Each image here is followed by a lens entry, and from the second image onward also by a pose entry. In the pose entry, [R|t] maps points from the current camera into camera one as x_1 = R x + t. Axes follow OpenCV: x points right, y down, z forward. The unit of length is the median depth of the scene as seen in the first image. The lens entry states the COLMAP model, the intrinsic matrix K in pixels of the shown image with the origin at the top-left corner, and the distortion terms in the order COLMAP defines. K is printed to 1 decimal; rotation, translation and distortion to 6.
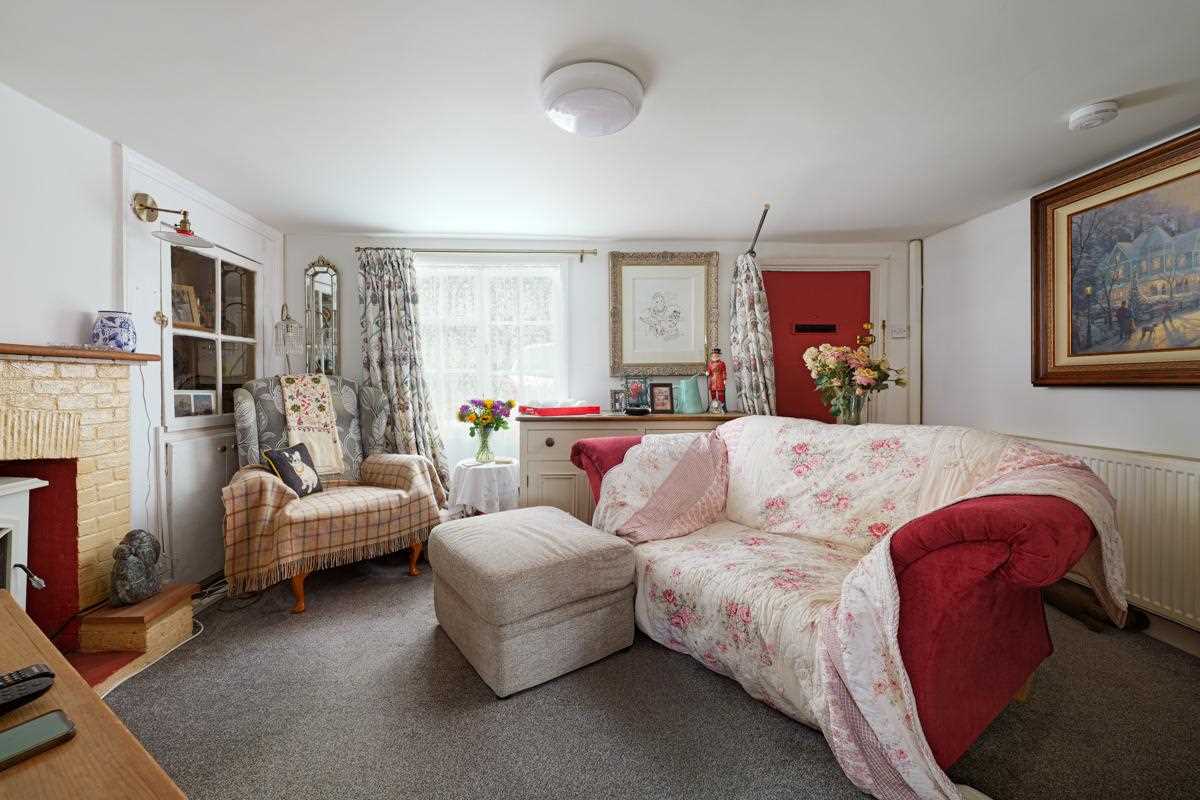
lens RADIAL K [[479.4, 0, 592.7], [0, 479.4, 385.1], [0, 0, 1]] dist [0.001024, 0.000141]
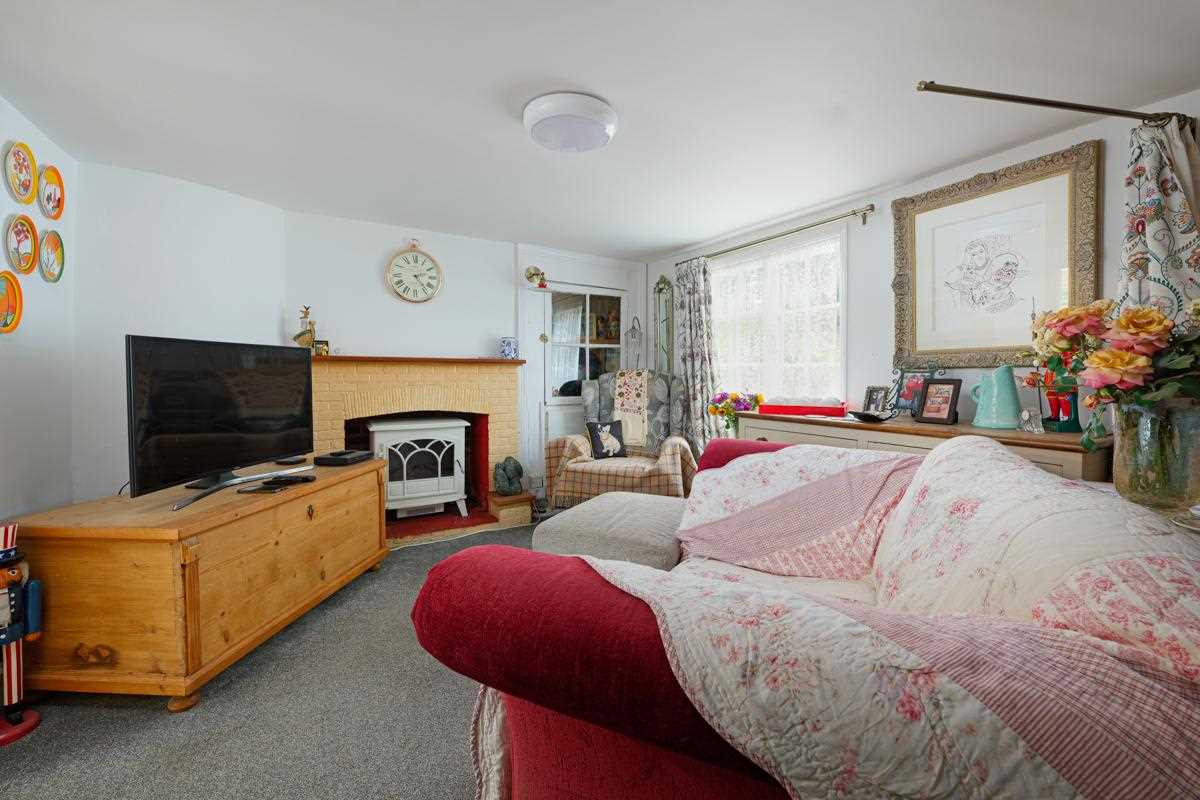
lens RADIAL K [[479.4, 0, 592.7], [0, 479.4, 385.1], [0, 0, 1]] dist [0.001024, 0.000141]
pose [[0.484402, 0.021524, -0.874581, 0.504703], [-0.004240, 0.999743, 0.022256, -0.008181], [0.874835, -0.007073, 0.484369, 0.247968]]
